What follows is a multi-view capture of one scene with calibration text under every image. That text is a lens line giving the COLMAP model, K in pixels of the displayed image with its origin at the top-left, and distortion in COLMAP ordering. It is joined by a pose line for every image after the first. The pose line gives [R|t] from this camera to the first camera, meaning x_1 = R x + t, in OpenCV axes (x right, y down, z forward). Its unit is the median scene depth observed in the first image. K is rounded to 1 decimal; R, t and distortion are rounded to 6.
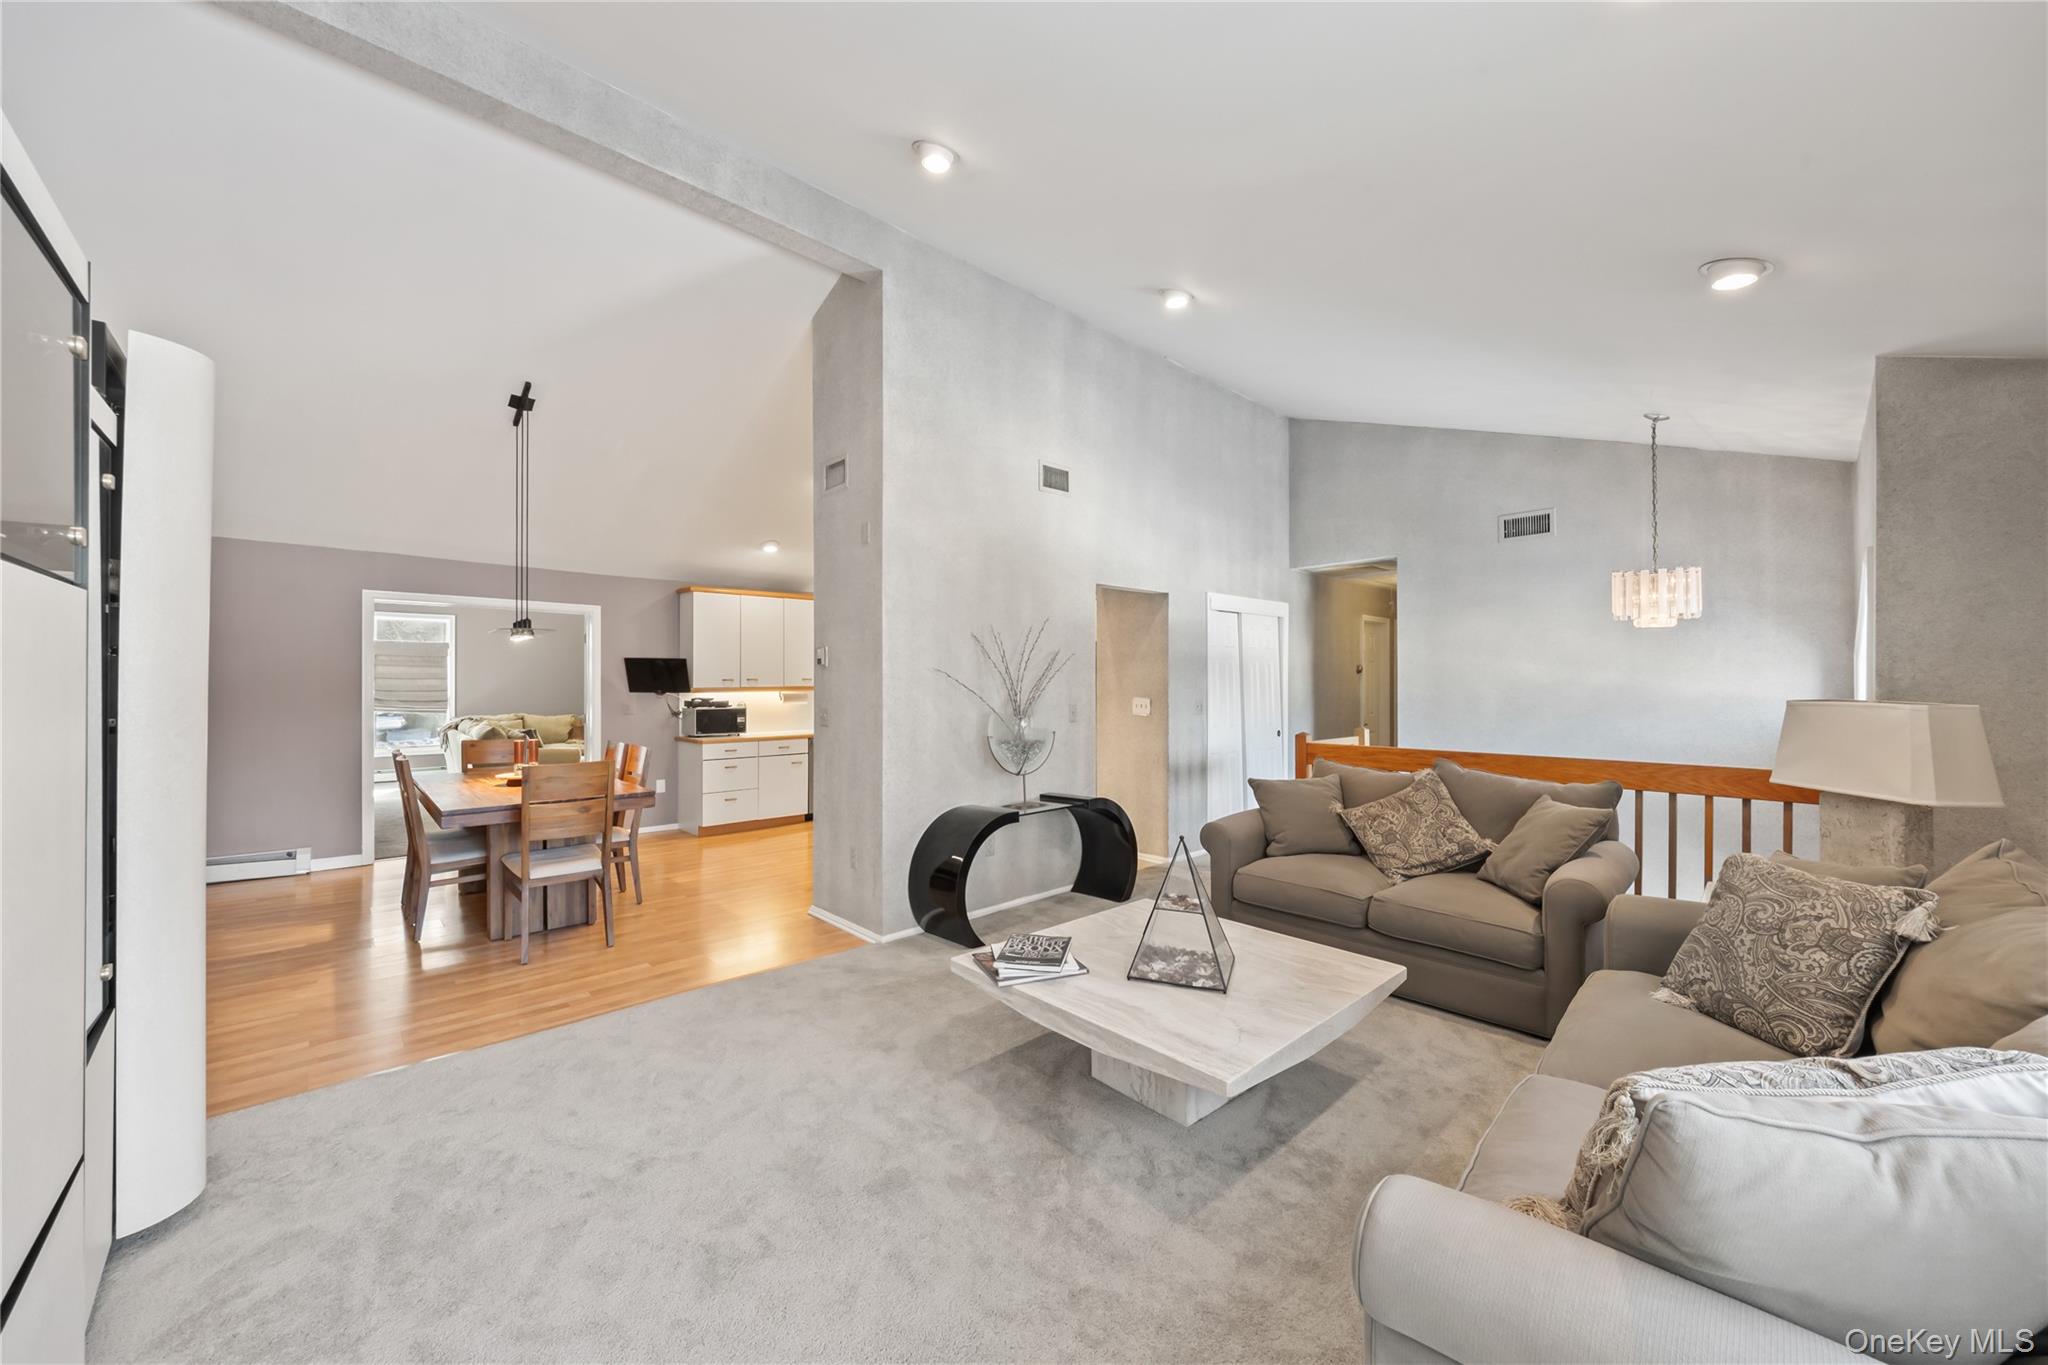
lens RADIAL K [[753.6, 0, 1006.7], [0, 753.6, 678.4], [0, 0, 1]] dist [0.000275, -0.001592]
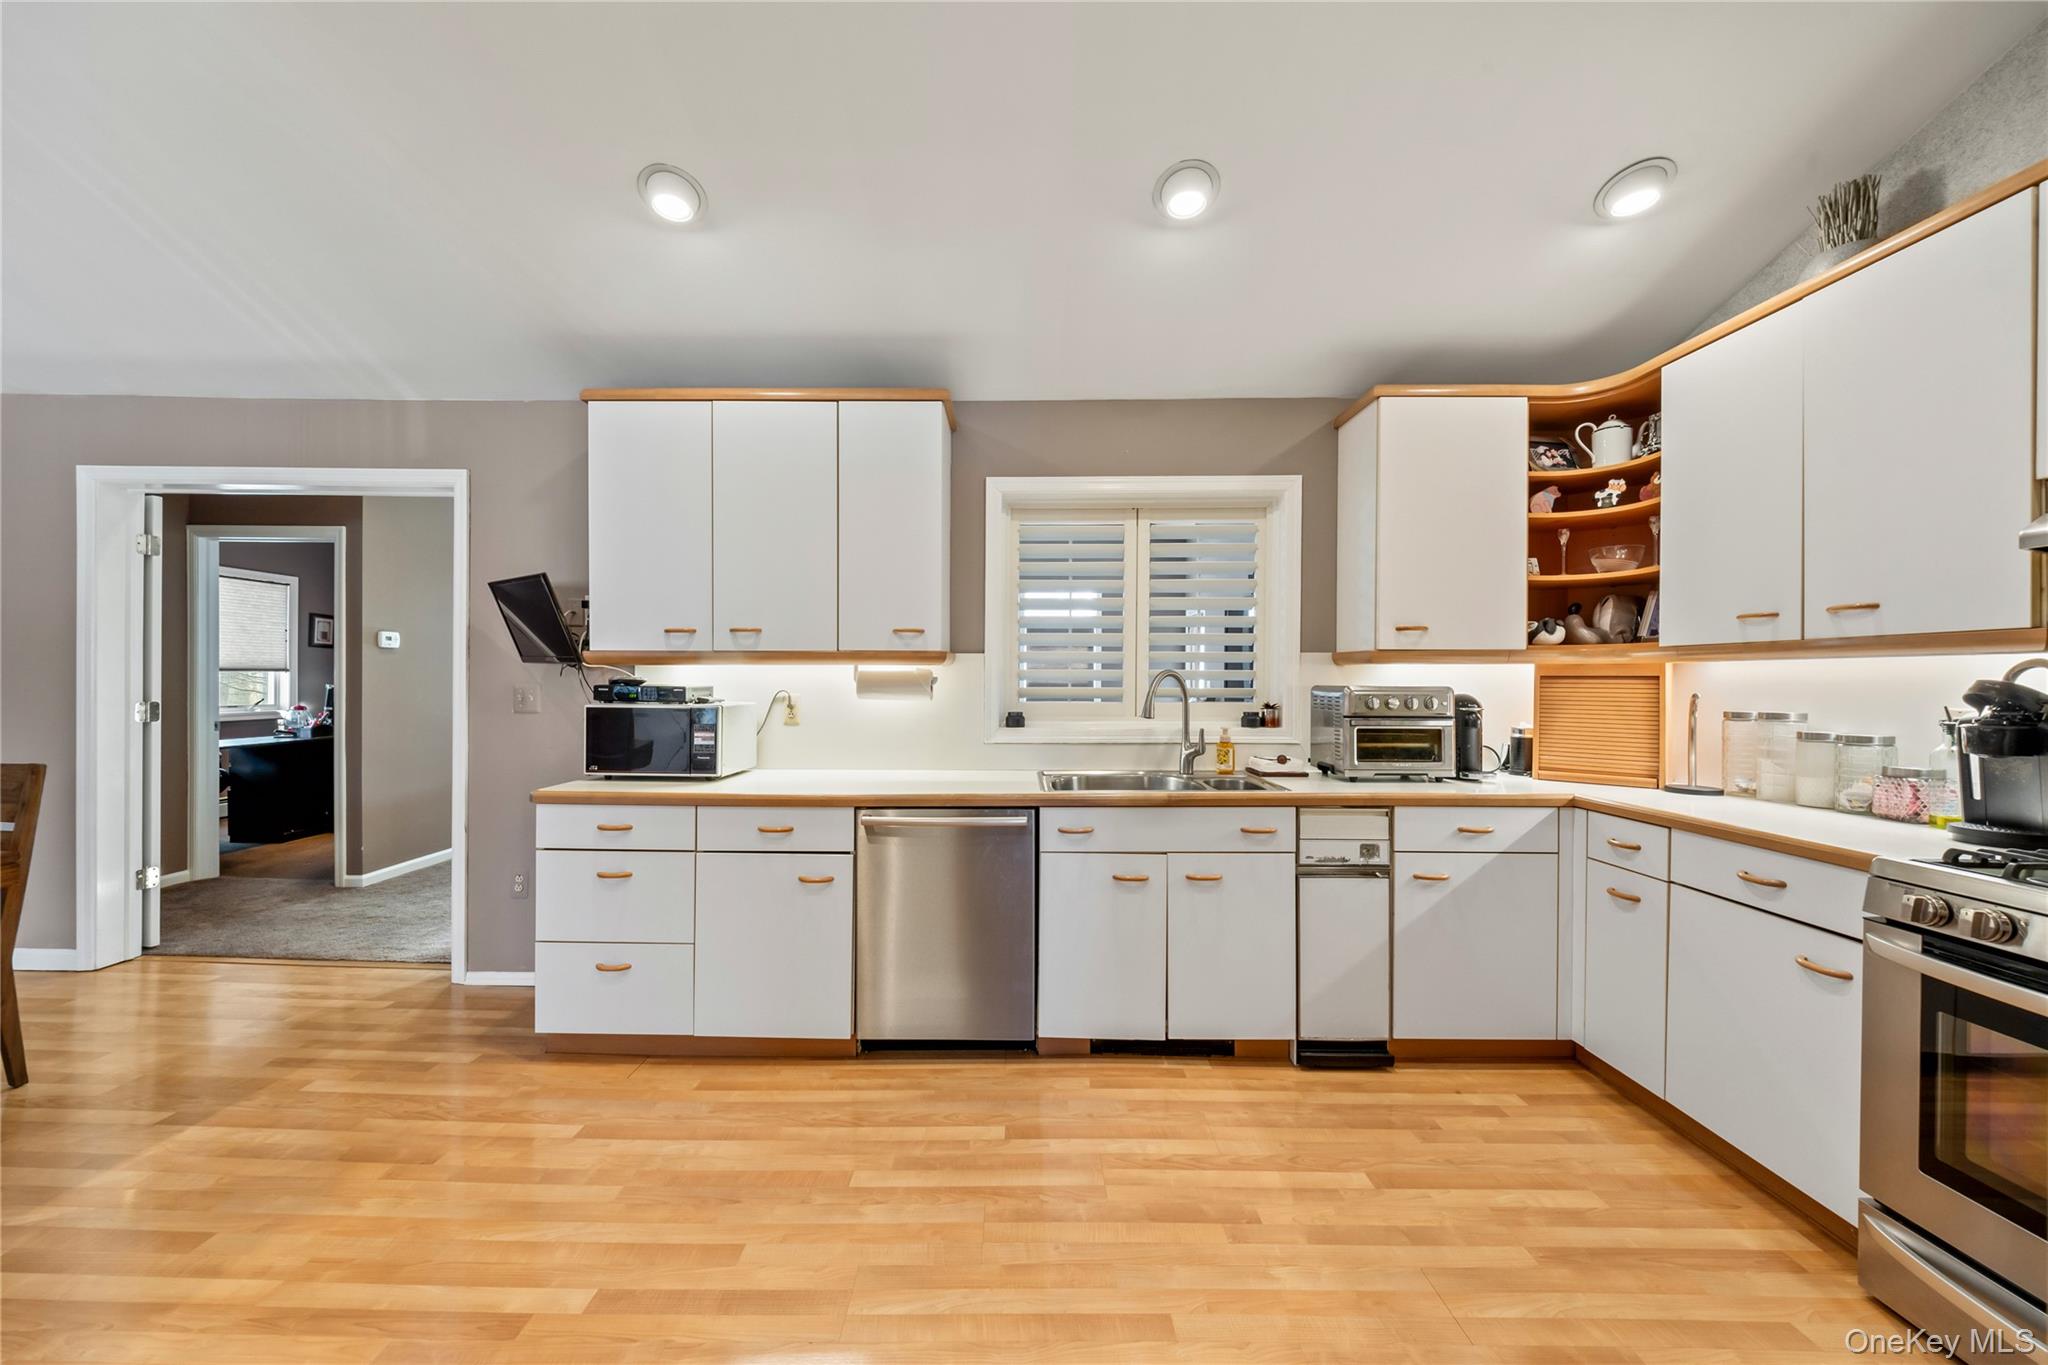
lens RADIAL K [[753.6, 0, 1016.2], [0, 753.6, 684.1], [0, 0, 1]] dist [0.000275, -0.001592]
pose [[0.735922, 0.013213, -0.676937, 0.008800], [-0.006616, 0.999902, 0.012324, 0.040807], [0.677034, -0.004591, 0.735937, 1.498666]]
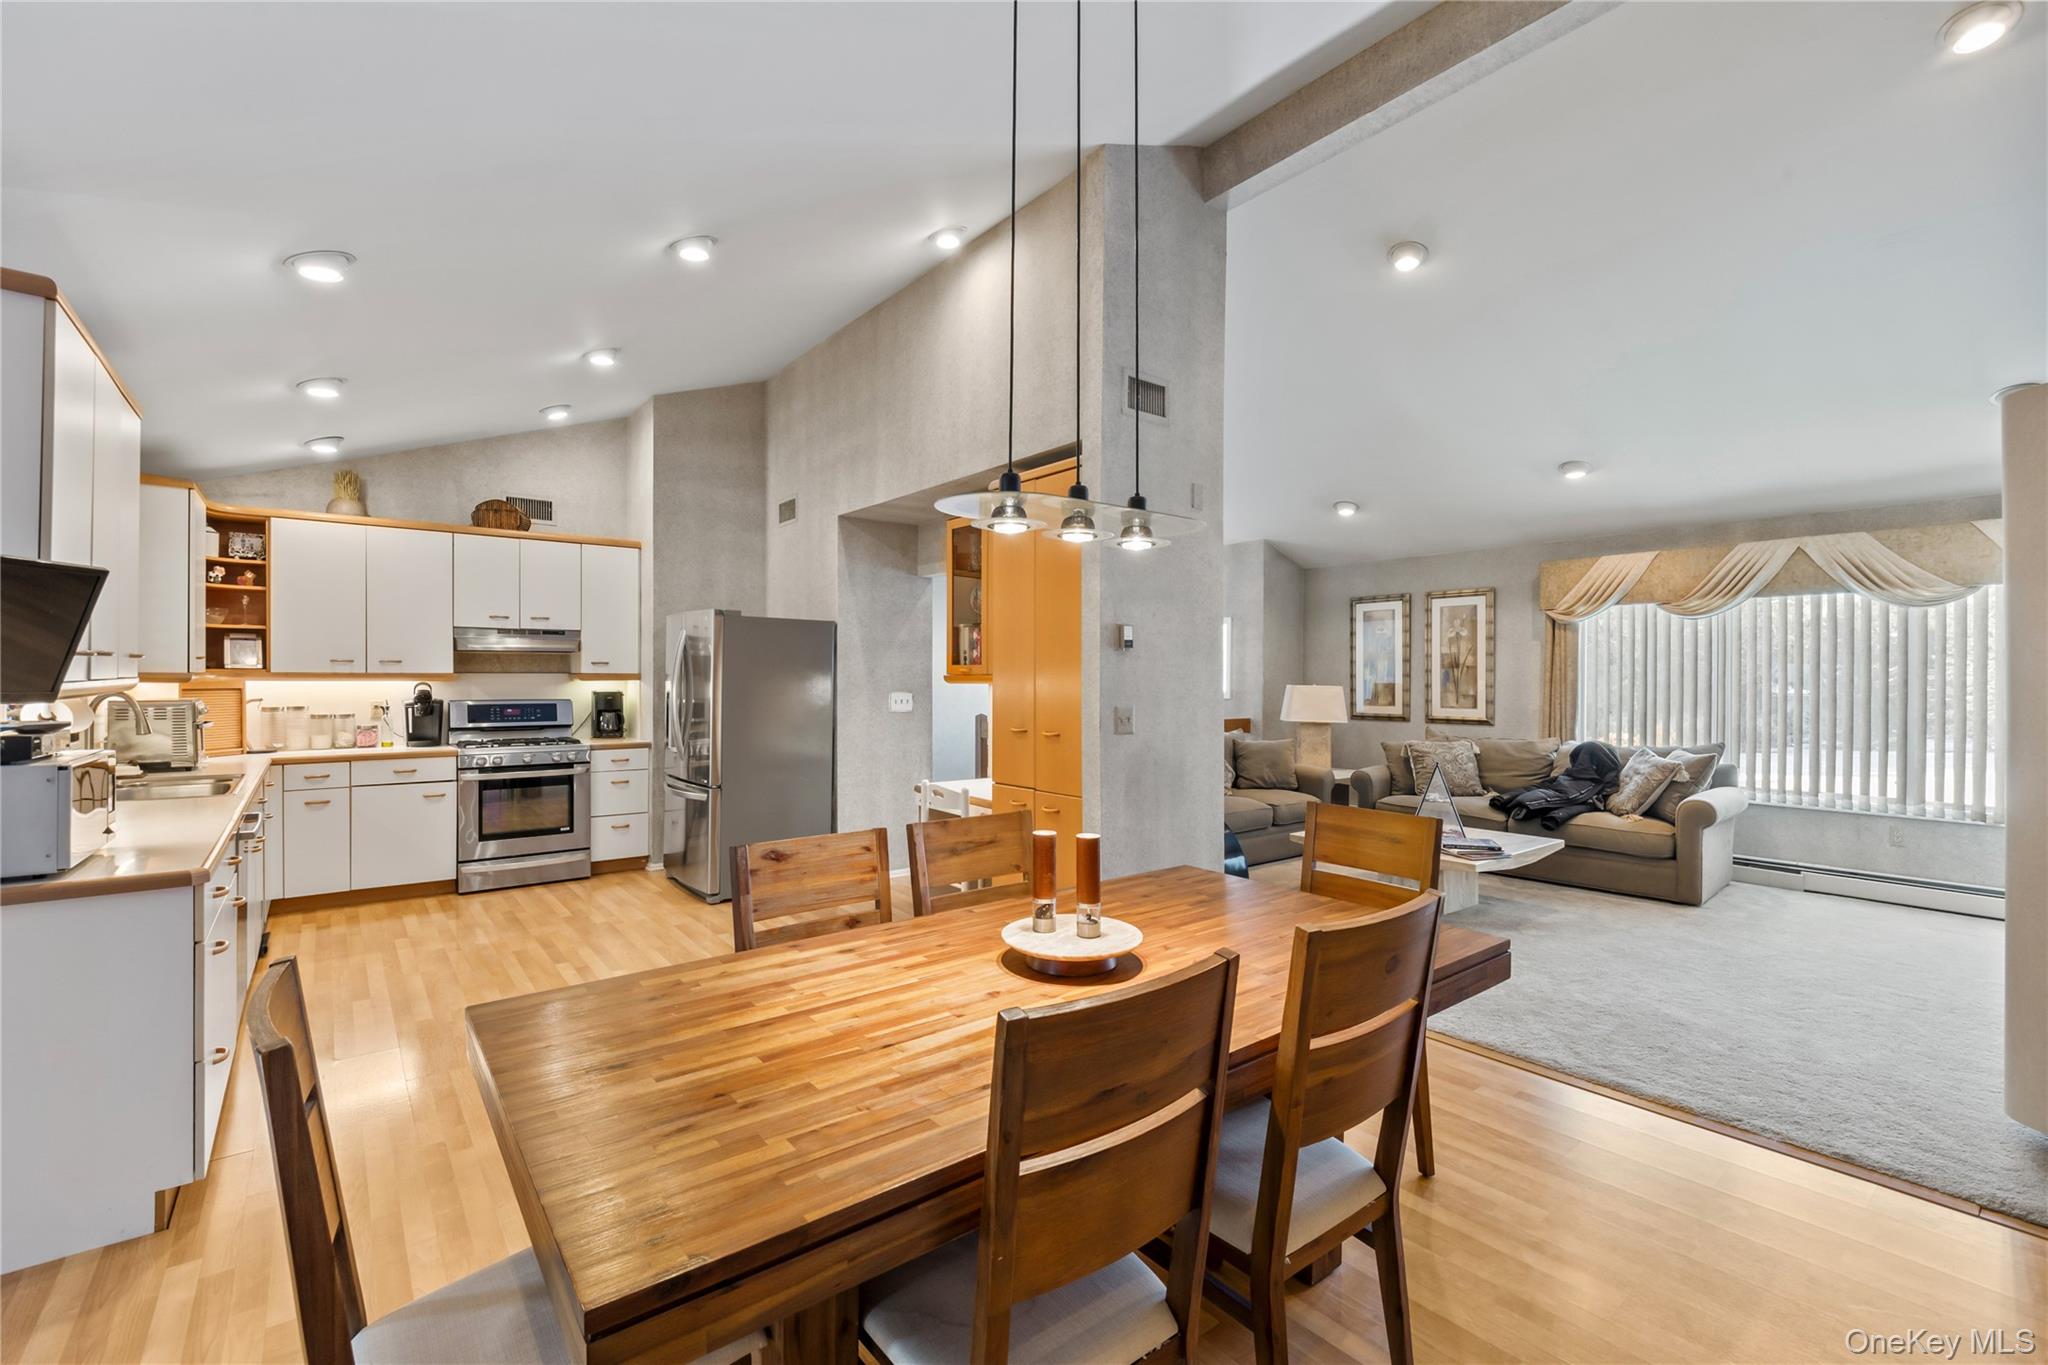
lens RADIAL K [[881.5, 0, 1006.3], [0, 881.5, 677.0], [0, 0, 1]] dist [0.003834, -0.004964]
pose [[0.073543, 0.003309, 0.997287, -1.187203], [-0.010865, 0.999938, -0.002517, 0.013836], [-0.997233, -0.010650, 0.073575, 1.147364]]
